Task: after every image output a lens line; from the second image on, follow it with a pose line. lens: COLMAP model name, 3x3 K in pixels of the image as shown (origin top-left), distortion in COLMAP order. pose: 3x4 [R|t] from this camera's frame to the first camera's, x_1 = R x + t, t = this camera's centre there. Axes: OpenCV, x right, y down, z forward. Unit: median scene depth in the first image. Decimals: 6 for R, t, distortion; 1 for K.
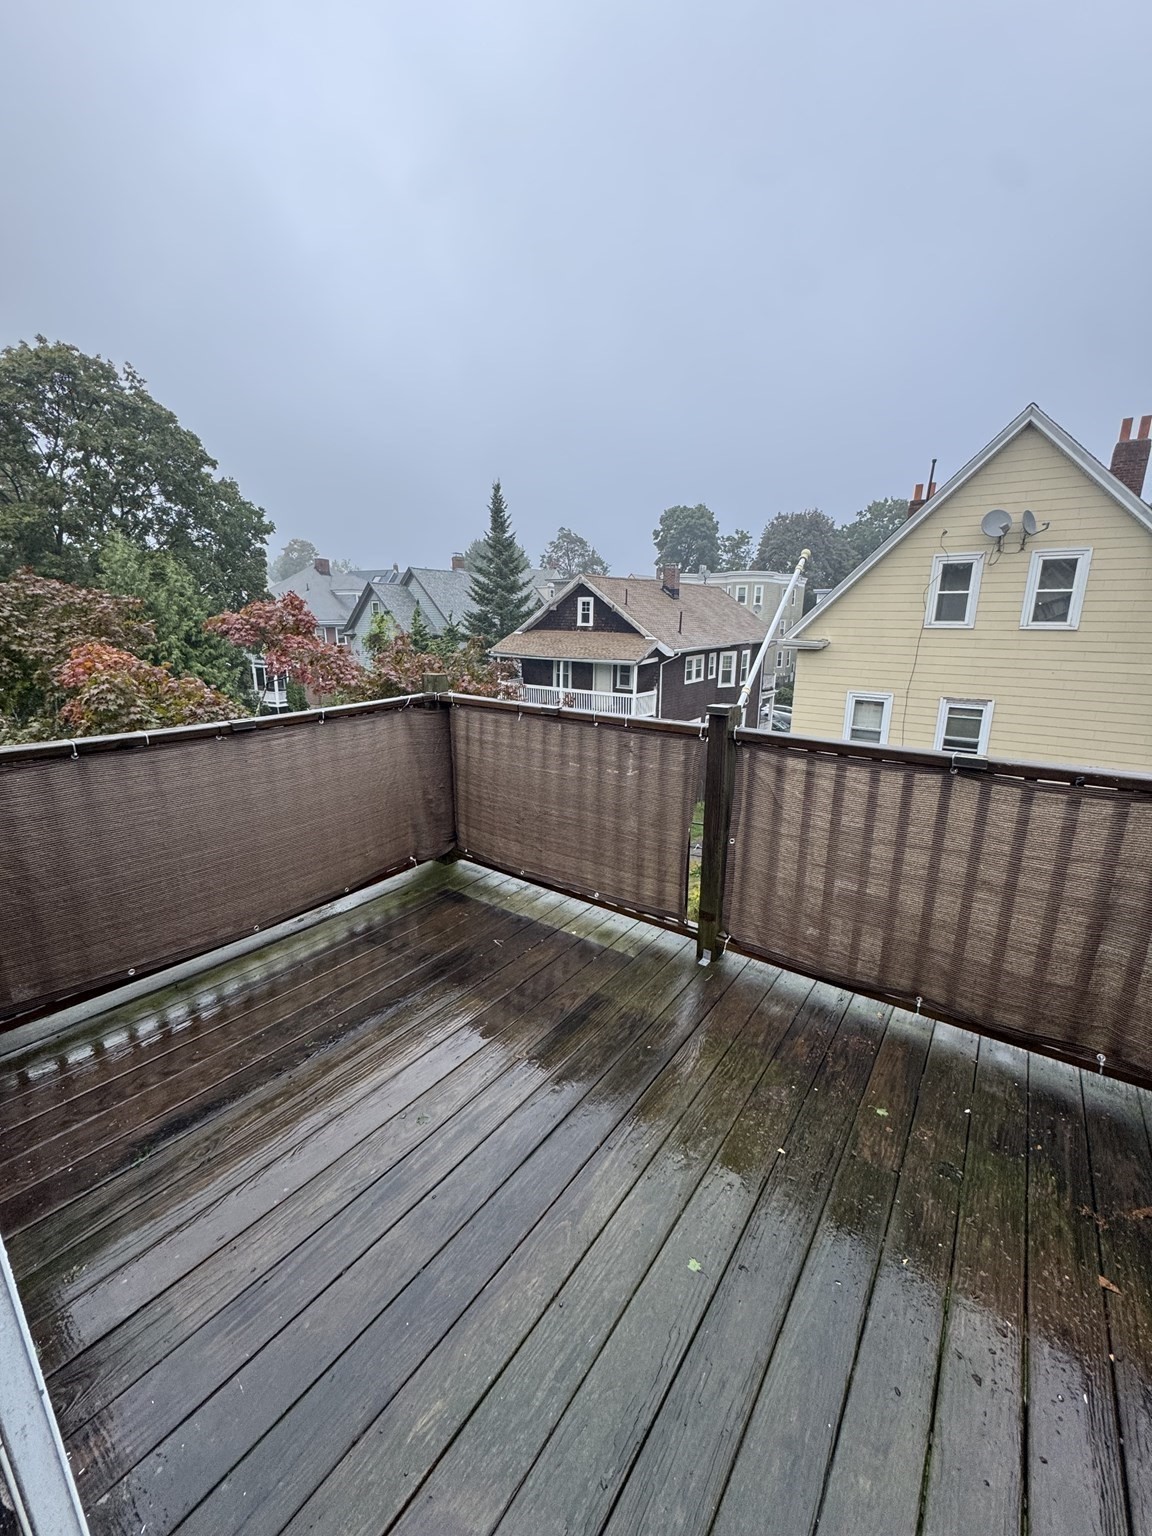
lens RADIAL K [[612.3, 0, 577.2], [0, 612.3, 766.9], [0, 0, 1]] dist [0.000715, 0.000006]
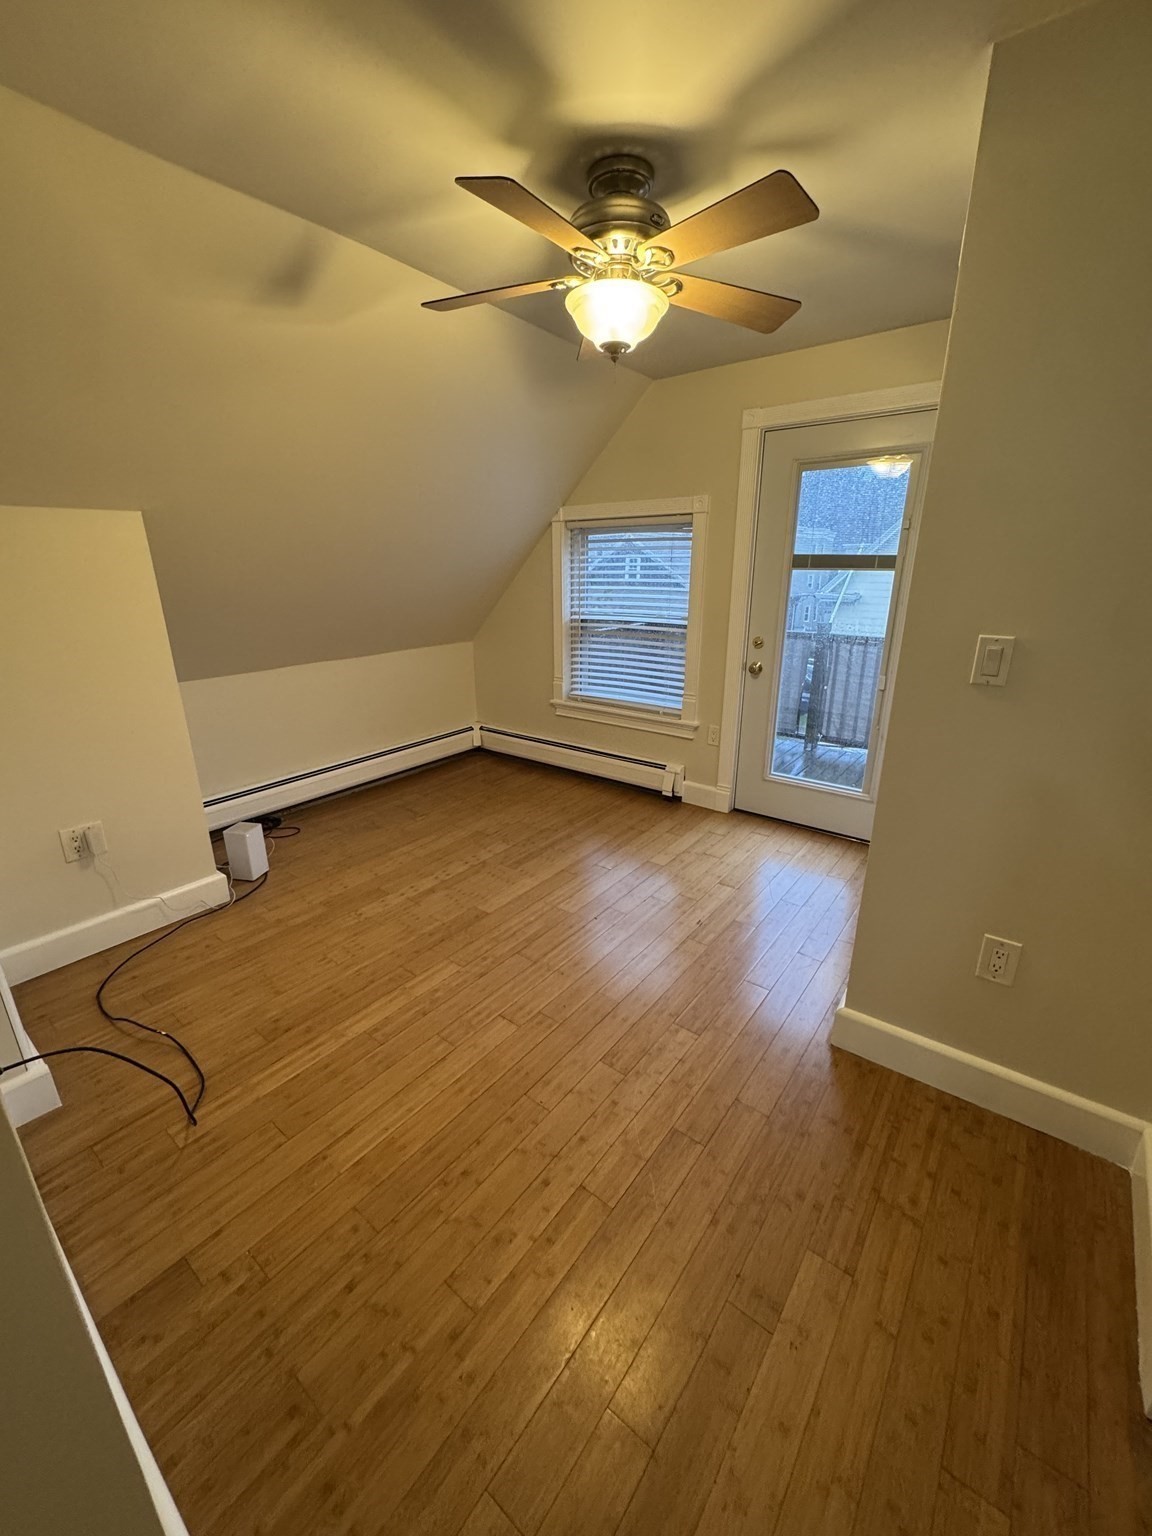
lens RADIAL K [[612.3, 0, 574.4], [0, 612.3, 770.5], [0, 0, 1]] dist [0.000715, 0.000006]
pose [[0.999362, 0.005716, -0.035258, -0.533252], [-0.003049, 0.997162, 0.075229, 0.244694], [0.035588, -0.075074, 0.996543, -1.154340]]
